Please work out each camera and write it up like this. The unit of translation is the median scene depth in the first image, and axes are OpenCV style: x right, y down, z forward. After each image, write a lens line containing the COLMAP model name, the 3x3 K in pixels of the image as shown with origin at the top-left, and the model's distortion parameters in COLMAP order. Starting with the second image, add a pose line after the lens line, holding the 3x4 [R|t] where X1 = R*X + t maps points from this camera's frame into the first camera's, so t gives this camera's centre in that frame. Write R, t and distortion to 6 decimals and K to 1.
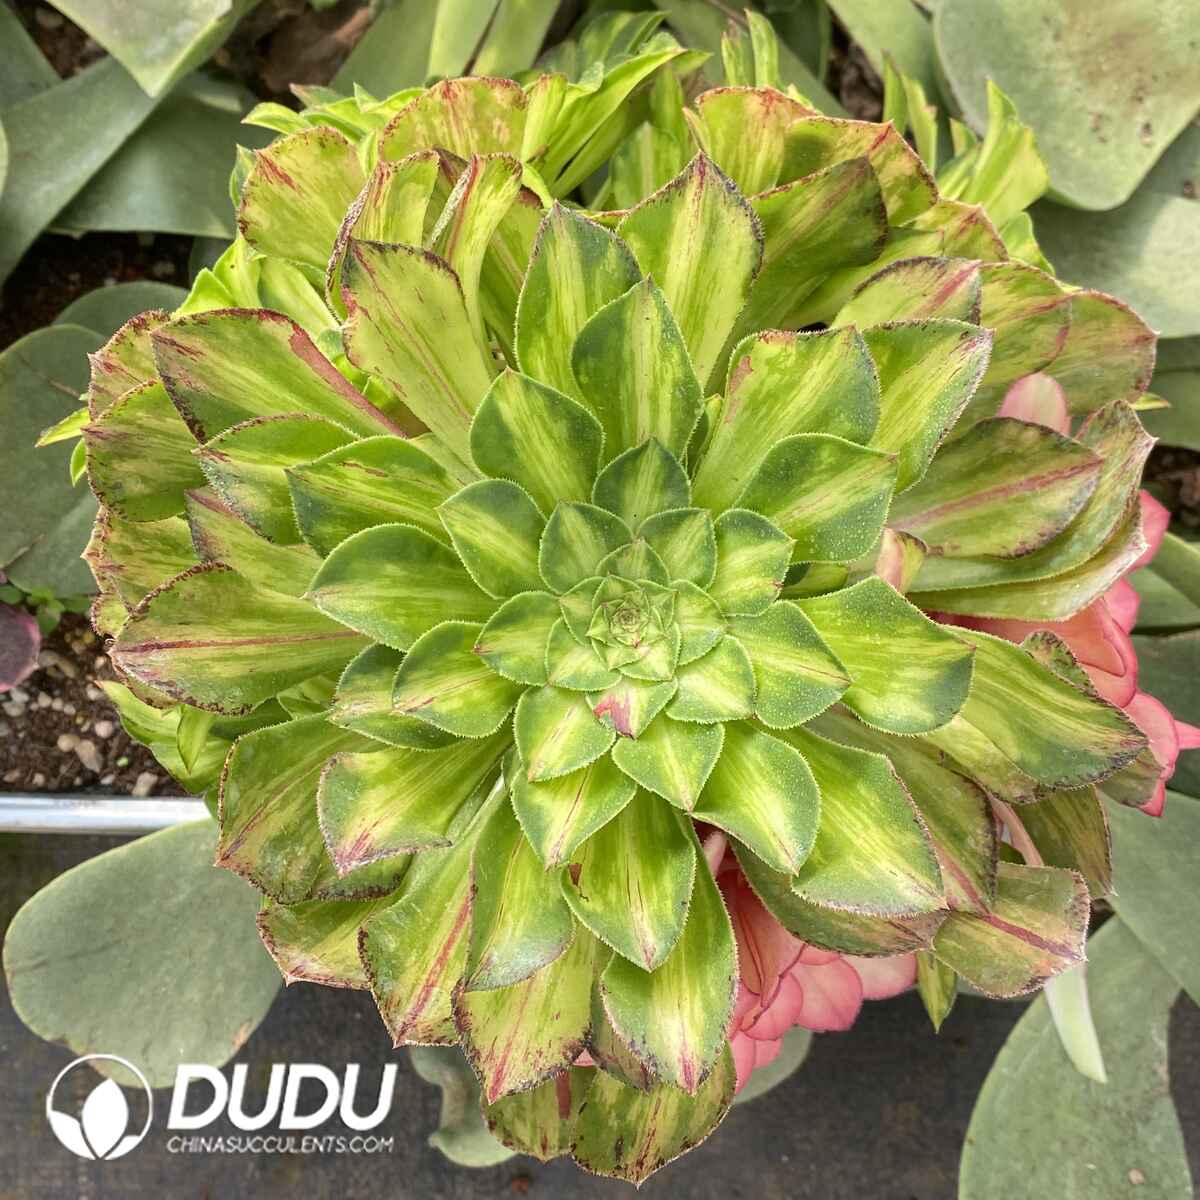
lens RADIAL K [[1484.4, 0, 600.0], [0, 1484.4, 600.0], [0, 0, 1]] dist [0.169342, -0.449224]
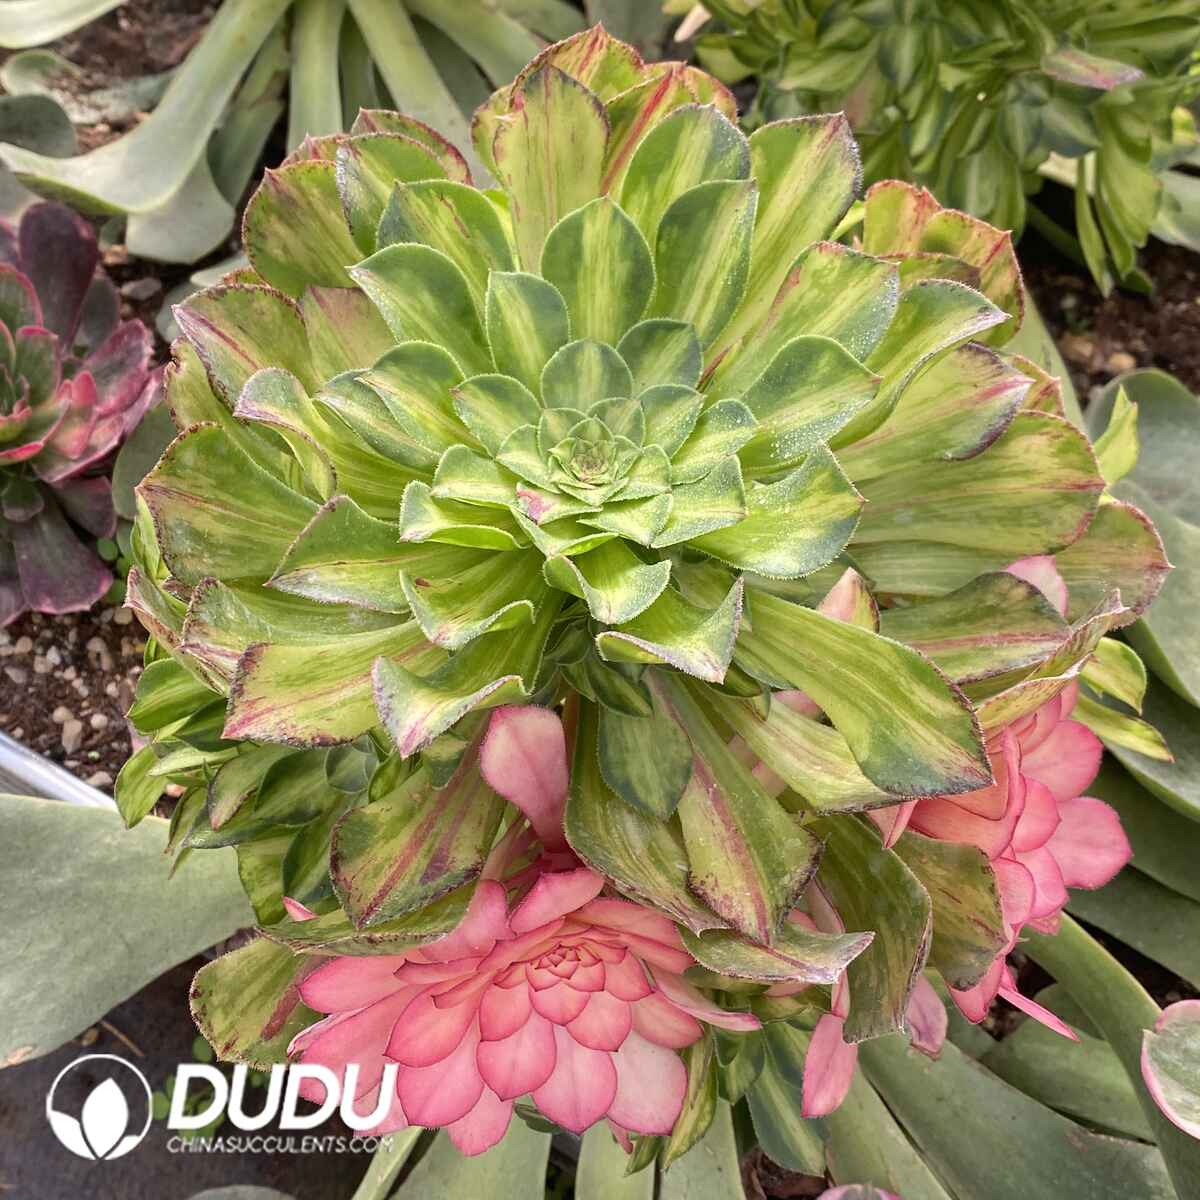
lens RADIAL K [[1492.8, 0, 577.7], [0, 1492.8, 600.0], [0, 0, 1]] dist [0.075089, 0.007371]
pose [[0.865174, 0.459818, -0.200105, 0.257997], [-0.501449, 0.797149, -0.336307, 0.434931], [0.004873, 0.391306, 0.920248, 0.057351]]
